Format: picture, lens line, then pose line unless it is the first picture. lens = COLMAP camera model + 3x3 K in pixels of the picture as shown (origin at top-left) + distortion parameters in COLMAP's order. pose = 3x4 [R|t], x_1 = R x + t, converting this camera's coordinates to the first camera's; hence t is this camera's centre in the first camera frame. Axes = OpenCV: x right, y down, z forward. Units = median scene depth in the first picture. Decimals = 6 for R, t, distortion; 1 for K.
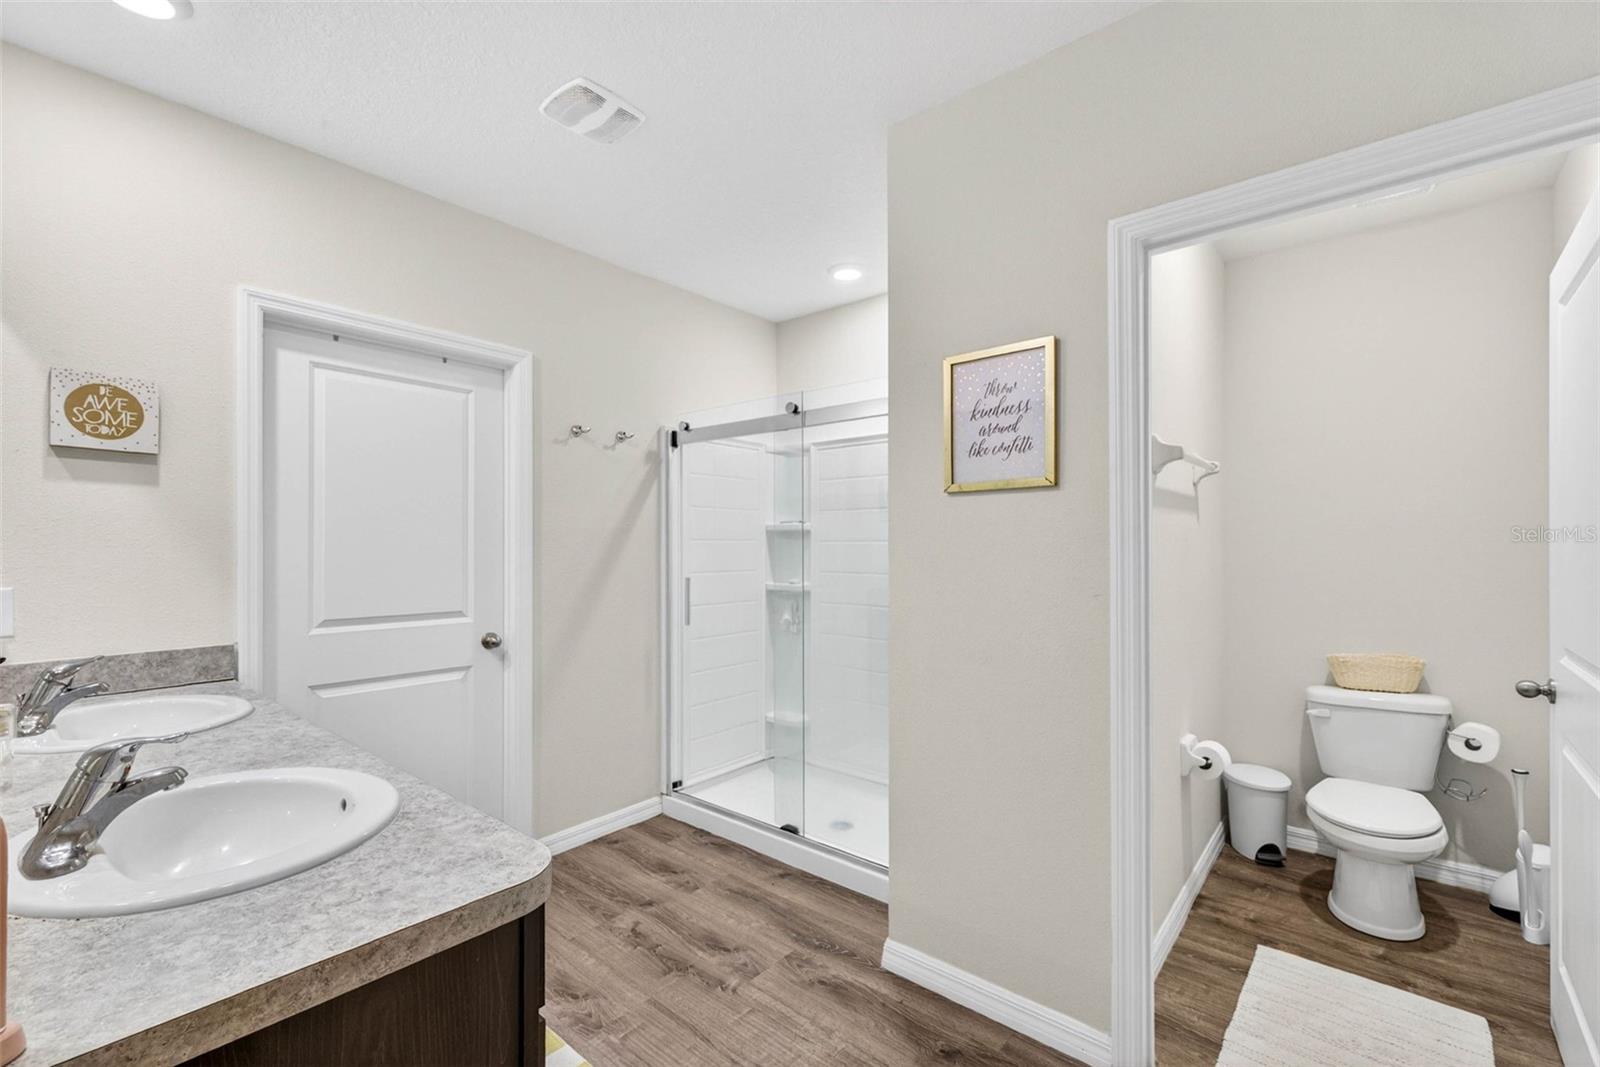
lens RADIAL K [[676.7, 0, 776.6], [0, 676.7, 544.9], [0, 0, 1]] dist [0.004428, -0.001392]
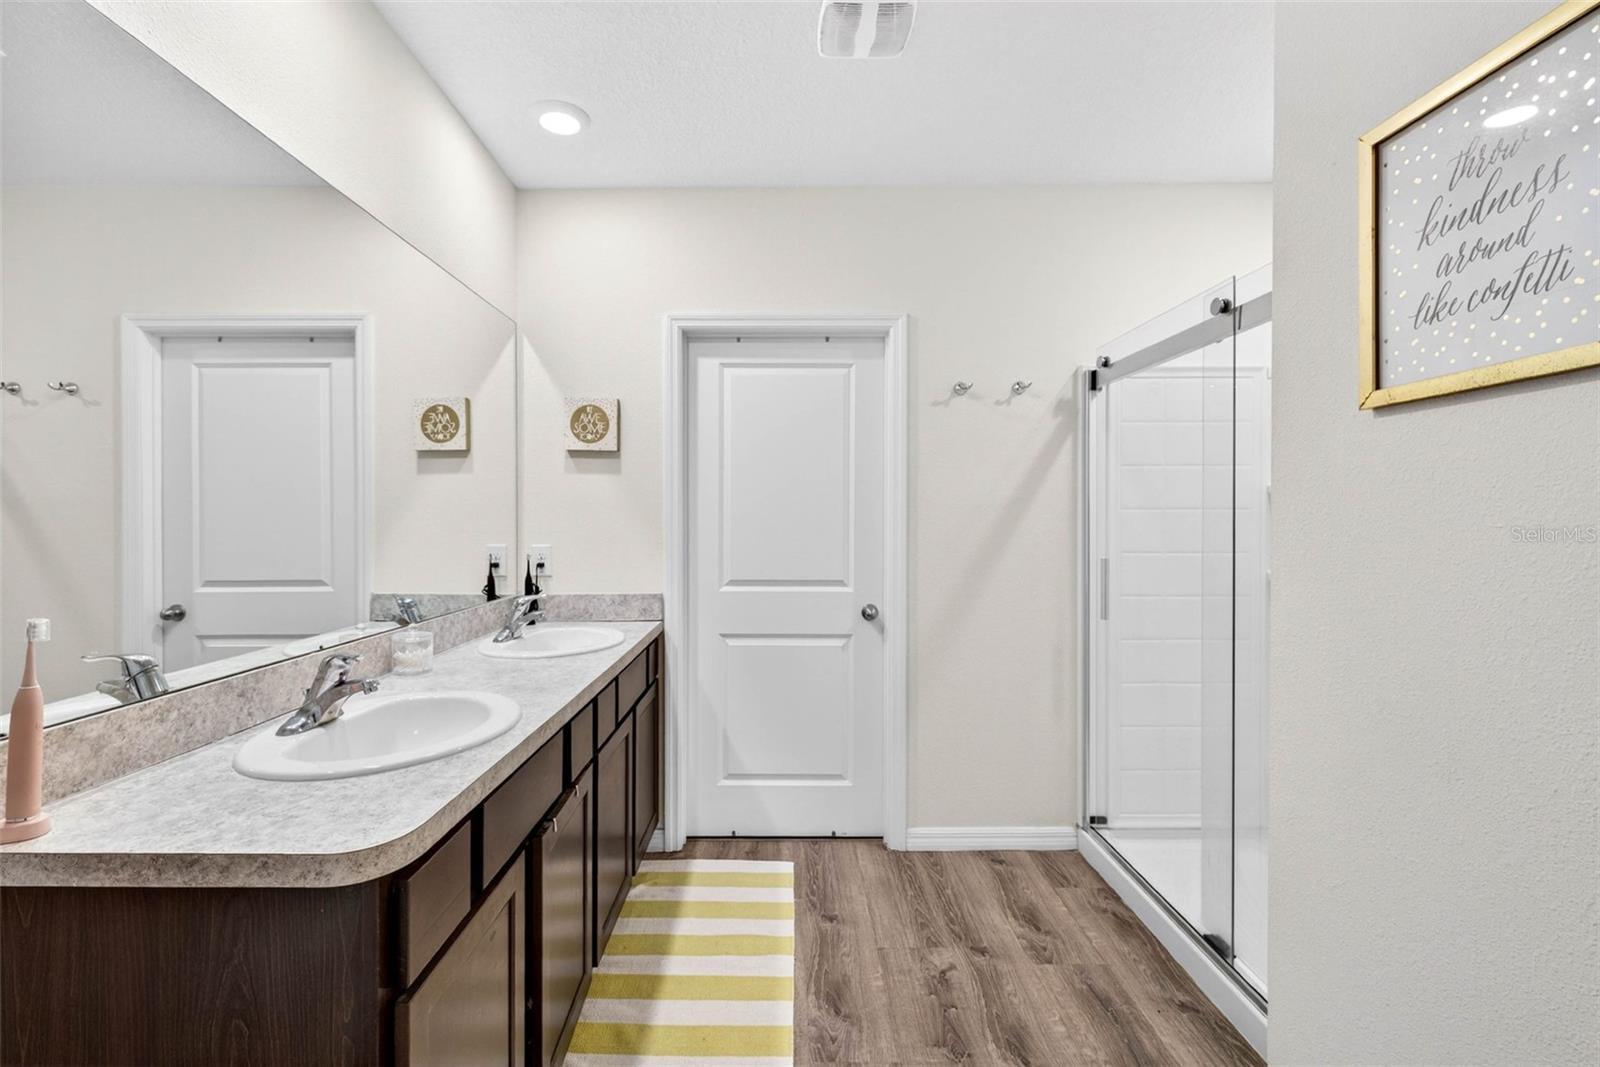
lens RADIAL K [[676.7, 0, 772.7], [0, 676.7, 520.6], [0, 0, 1]] dist [0.004428, -0.001392]
pose [[0.657070, 0.003706, -0.753820, 0.283049], [0.003220, 0.999965, 0.007723, -0.001546], [0.753823, -0.007502, 0.657035, 0.289720]]
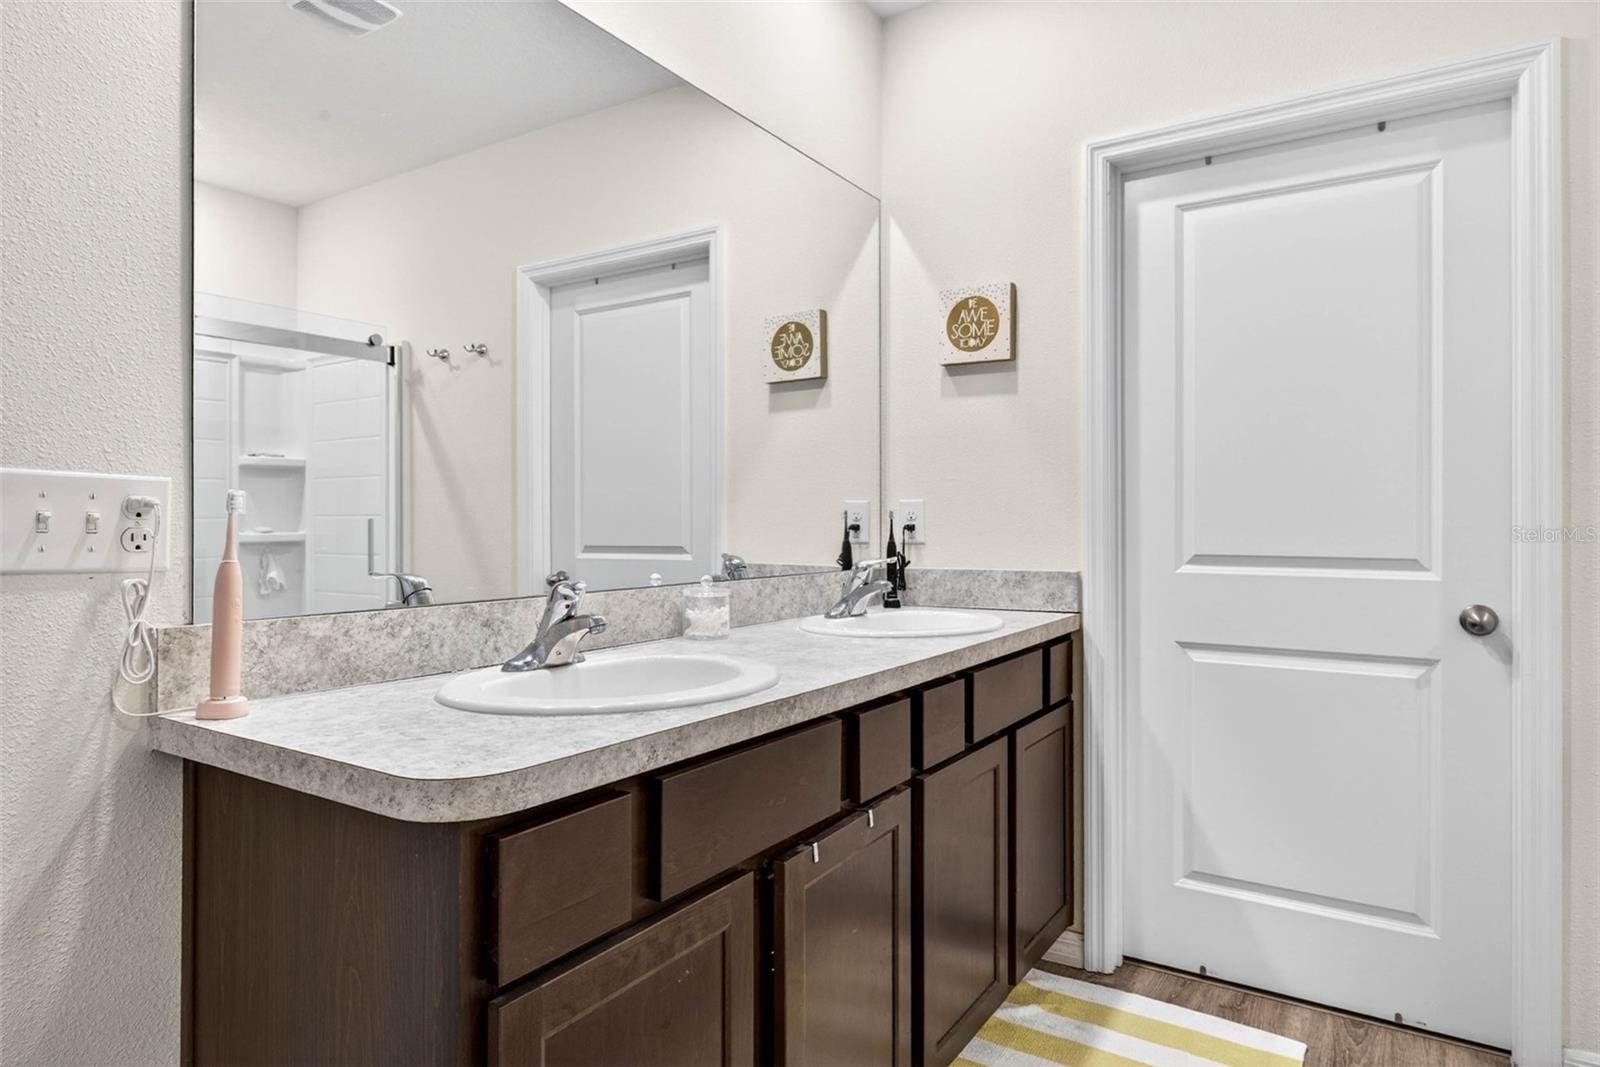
lens RADIAL K [[927.0, 0, 784.8], [0, 927.0, 509.0], [0, 0, 1]] dist [-0.000398, 0.002054]
pose [[0.150682, -0.003554, -0.988576, 0.258565], [0.008144, 0.999964, -0.002354, 0.062997], [0.988549, -0.007696, 0.150705, 0.430076]]
